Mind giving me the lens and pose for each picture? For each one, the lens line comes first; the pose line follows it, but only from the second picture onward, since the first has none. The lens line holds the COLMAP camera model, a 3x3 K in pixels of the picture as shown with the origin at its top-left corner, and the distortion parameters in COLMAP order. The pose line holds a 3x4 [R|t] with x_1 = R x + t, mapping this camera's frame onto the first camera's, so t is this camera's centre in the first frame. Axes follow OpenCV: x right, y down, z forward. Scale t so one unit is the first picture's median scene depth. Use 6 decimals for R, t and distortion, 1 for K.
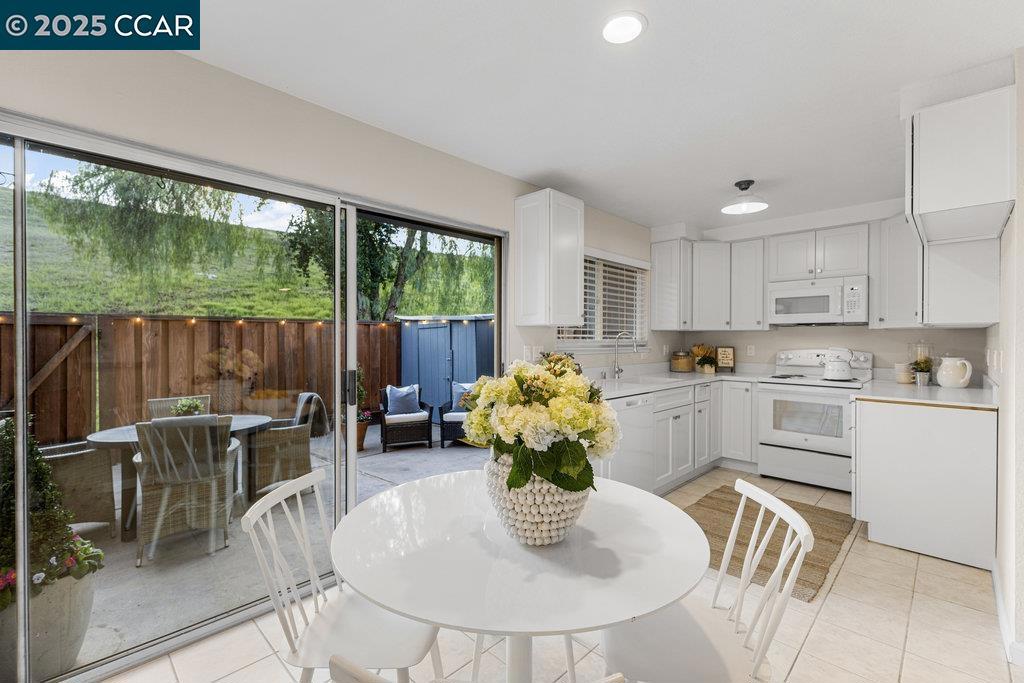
lens RADIAL K [[445.6, 0, 509.2], [0, 445.6, 341.3], [0, 0, 1]] dist [0.009482, -0.002493]
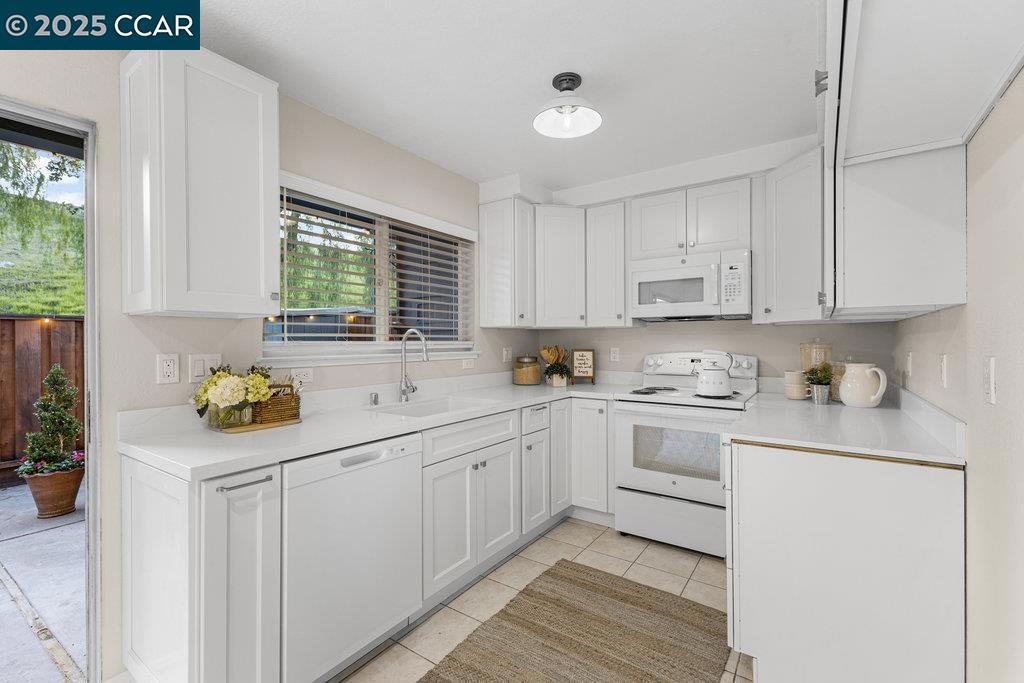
lens RADIAL K [[445.6, 0, 512.0], [0, 445.6, 340.8], [0, 0, 1]] dist [0.009482, -0.002493]
pose [[0.984539, -0.006865, 0.175031, 0.245753], [0.007956, 0.999953, -0.005535, 0.000703], [-0.174984, 0.006842, 0.984547, 0.298836]]
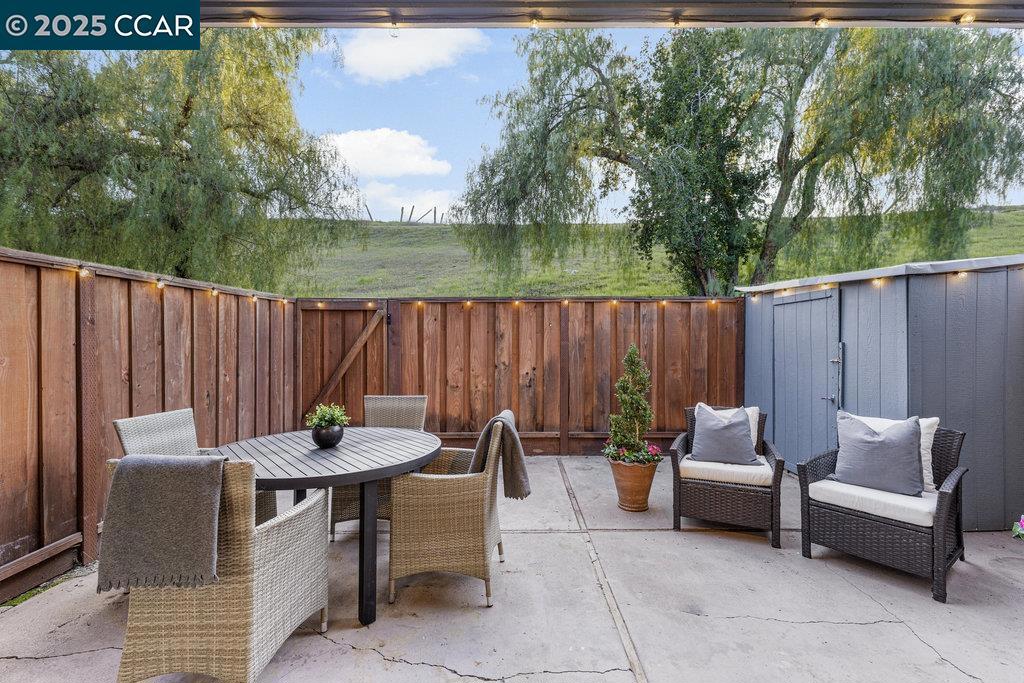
lens RADIAL K [[445.6, 0, 514.6], [0, 445.6, 342.7], [0, 0, 1]] dist [0.009482, -0.002493]
pose [[0.704590, 0.015893, -0.709437, -0.048877], [-0.004715, 0.999832, 0.017717, 0.019105], [0.709599, -0.009138, 0.704546, 0.593142]]
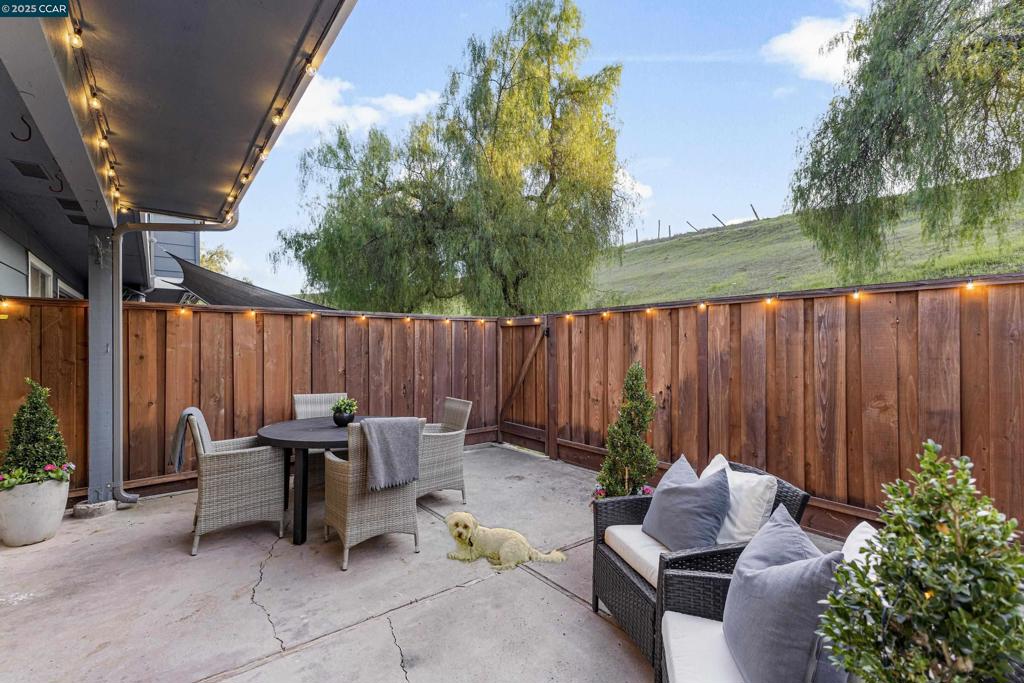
lens RADIAL K [[445.6, 0, 517.6], [0, 445.6, 337.9], [0, 0, 1]] dist [0.009482, -0.002493]
pose [[-0.108161, -0.008446, -0.994097, 0.162642], [0.001937, 0.999960, -0.008707, 0.006690], [0.994131, -0.002867, -0.108141, 1.190155]]
